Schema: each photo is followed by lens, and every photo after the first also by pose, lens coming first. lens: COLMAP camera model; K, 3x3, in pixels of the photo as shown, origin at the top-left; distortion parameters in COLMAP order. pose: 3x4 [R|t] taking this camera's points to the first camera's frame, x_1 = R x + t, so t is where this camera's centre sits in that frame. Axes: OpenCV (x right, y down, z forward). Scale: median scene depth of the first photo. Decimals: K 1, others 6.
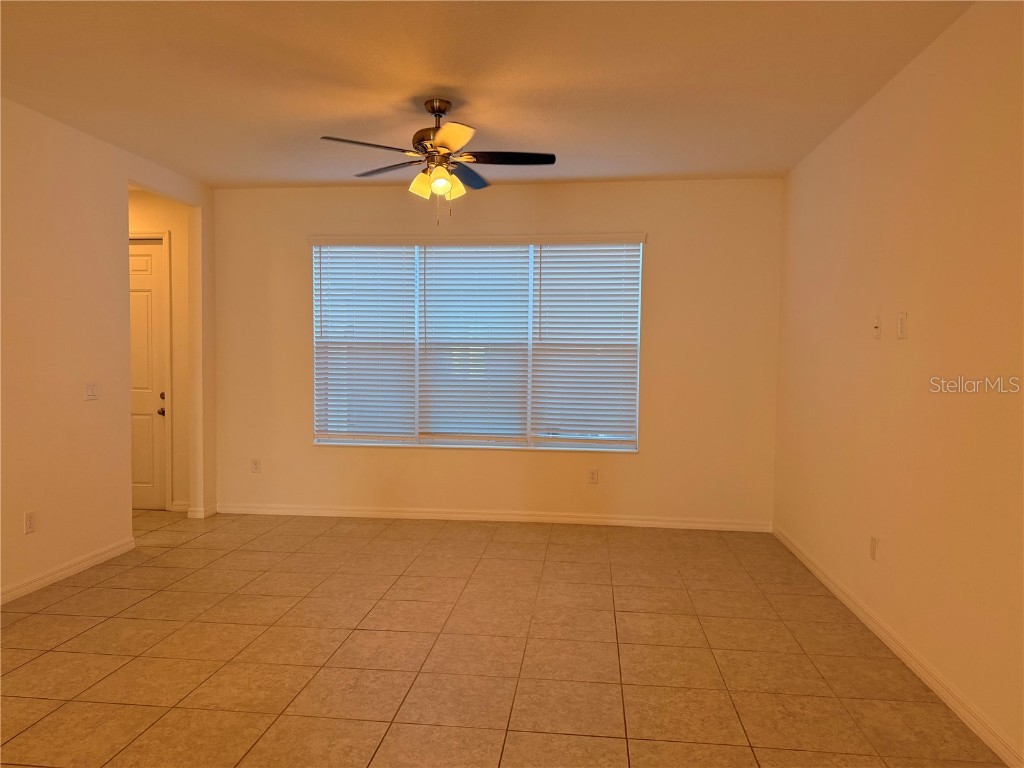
lens RADIAL K [[707.4, 0, 513.6], [0, 707.4, 389.7], [0, 0, 1]] dist [0.074199, -0.188043]
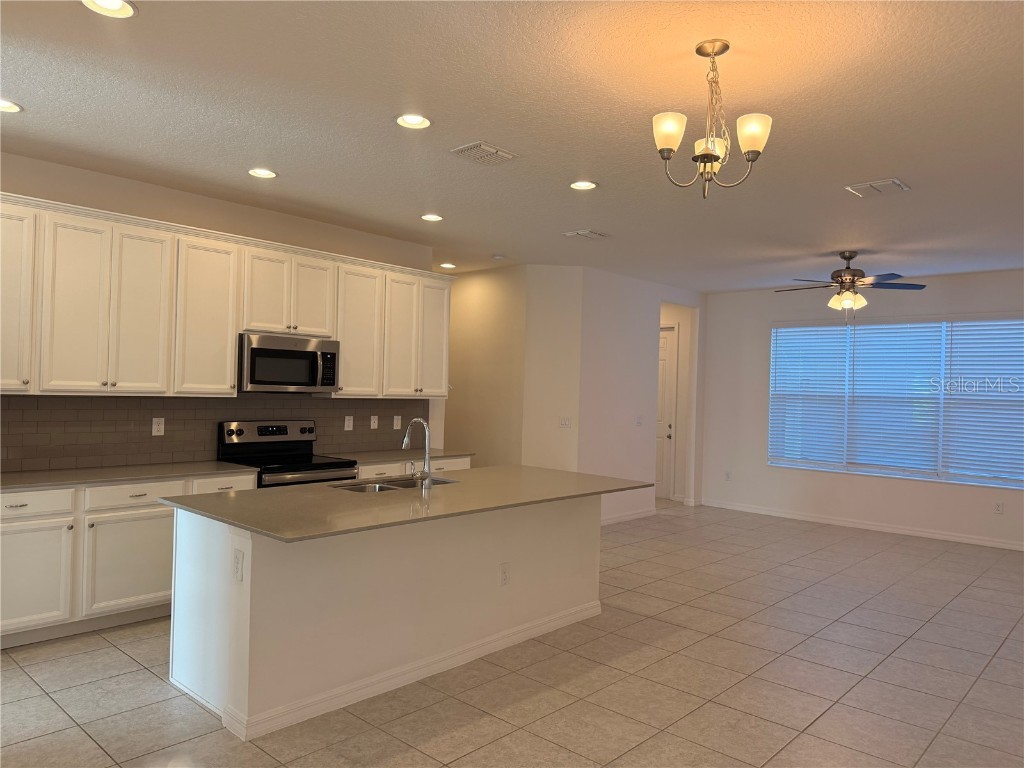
lens RADIAL K [[713.2, 0, 512.0], [0, 713.2, 384.0], [0, 0, 1]] dist [0.039067, -0.057556]
pose [[0.804152, 0.010168, -0.594337, 0.168167], [-0.047969, 0.997703, -0.047835, 0.008194], [0.592486, 0.066976, 0.802792, -0.497414]]
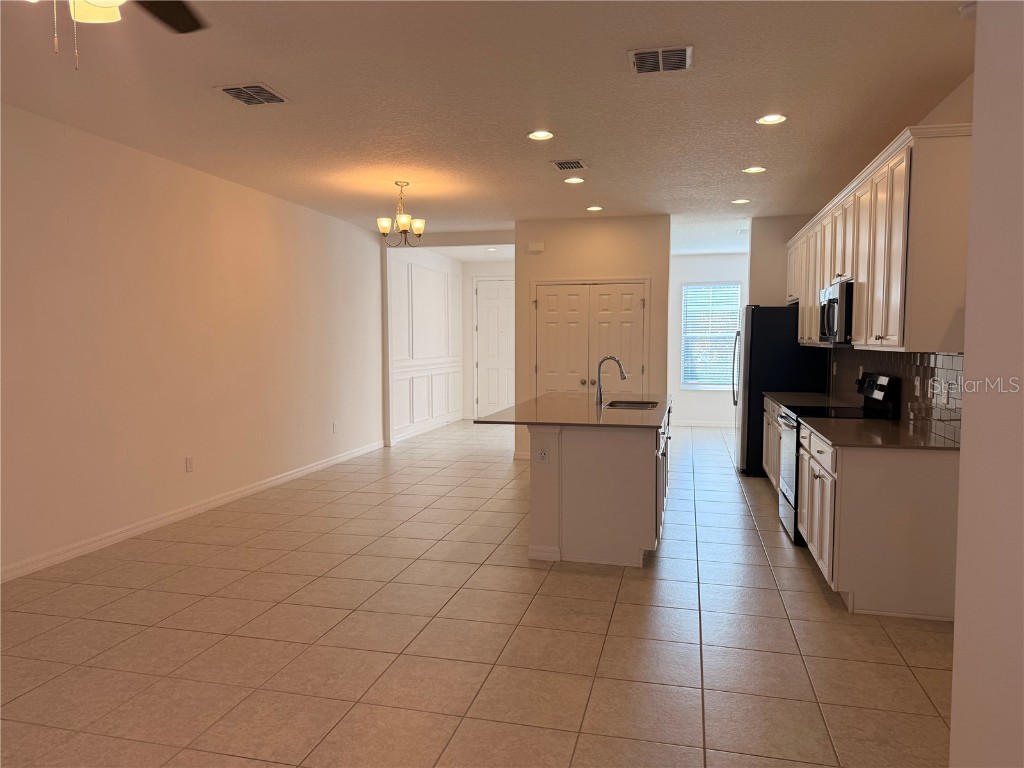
lens RADIAL K [[713.2, 0, 512.0], [0, 713.2, 384.0], [0, 0, 1]] dist [0.039067, -0.057556]
pose [[-0.991125, -0.023102, 0.130914, -0.296361], [-0.008704, 0.993949, 0.109498, -0.053397], [-0.132651, 0.107386, -0.985328, 0.946601]]
